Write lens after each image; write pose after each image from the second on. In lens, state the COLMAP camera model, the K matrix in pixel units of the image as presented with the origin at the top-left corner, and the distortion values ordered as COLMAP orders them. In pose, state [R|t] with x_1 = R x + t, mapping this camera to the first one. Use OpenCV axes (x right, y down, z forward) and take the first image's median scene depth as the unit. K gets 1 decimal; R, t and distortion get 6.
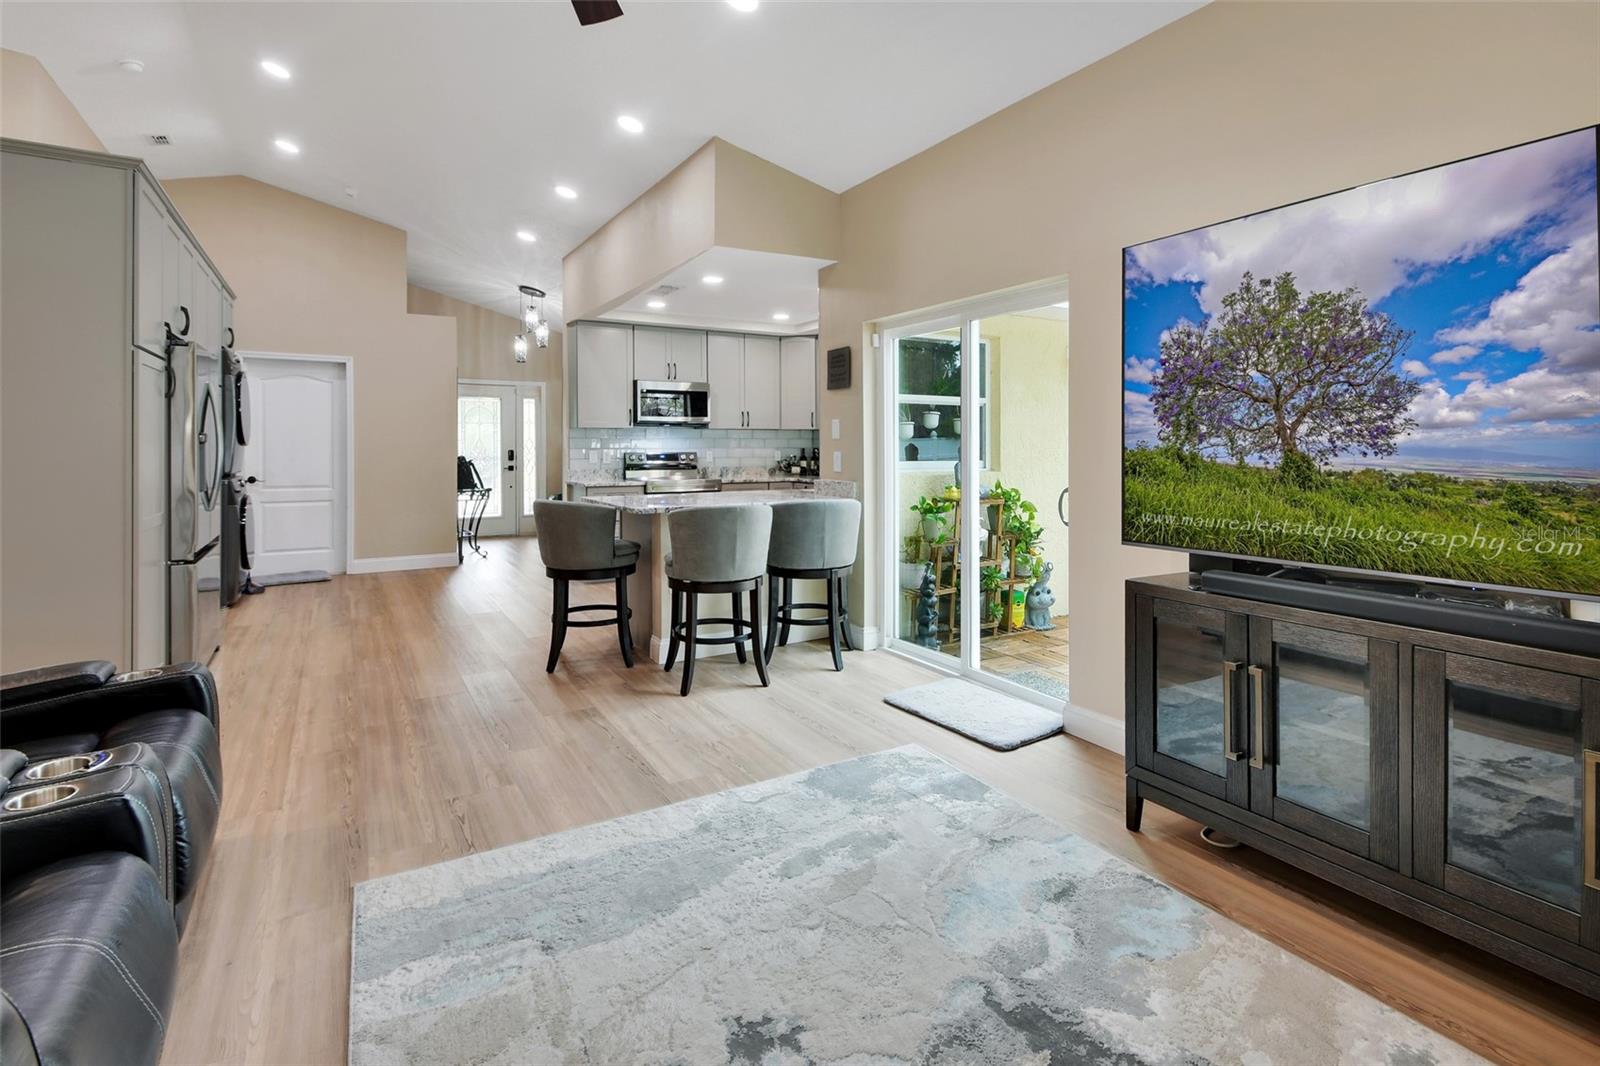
lens RADIAL K [[747.9, 0, 797.2], [0, 747.9, 447.8], [0, 0, 1]] dist [0.003241, -0.000012]
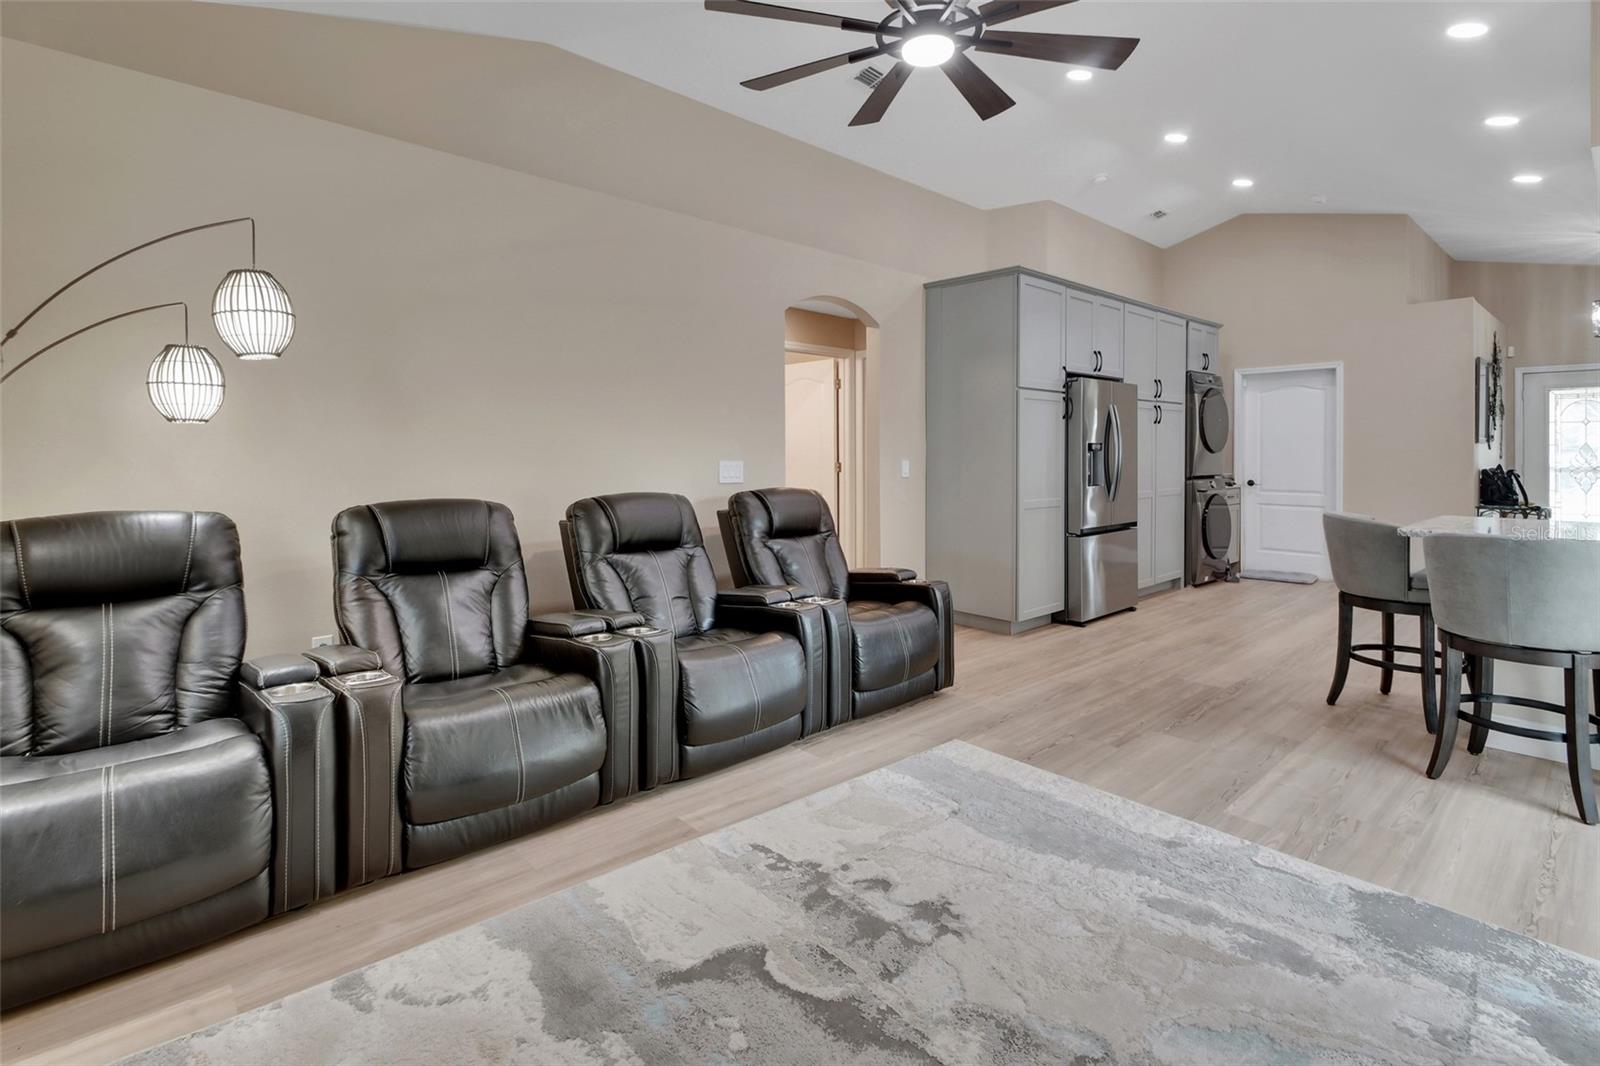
lens RADIAL K [[768.3, 0, 803.4], [0, 768.3, 446.9], [0, 0, 1]] dist [0.028478, -0.016741]
pose [[0.201246, -0.008805, -0.979501, 0.790698], [-0.001318, 0.999956, -0.009260, 0.001872], [0.979540, 0.003154, 0.201226, 0.335903]]
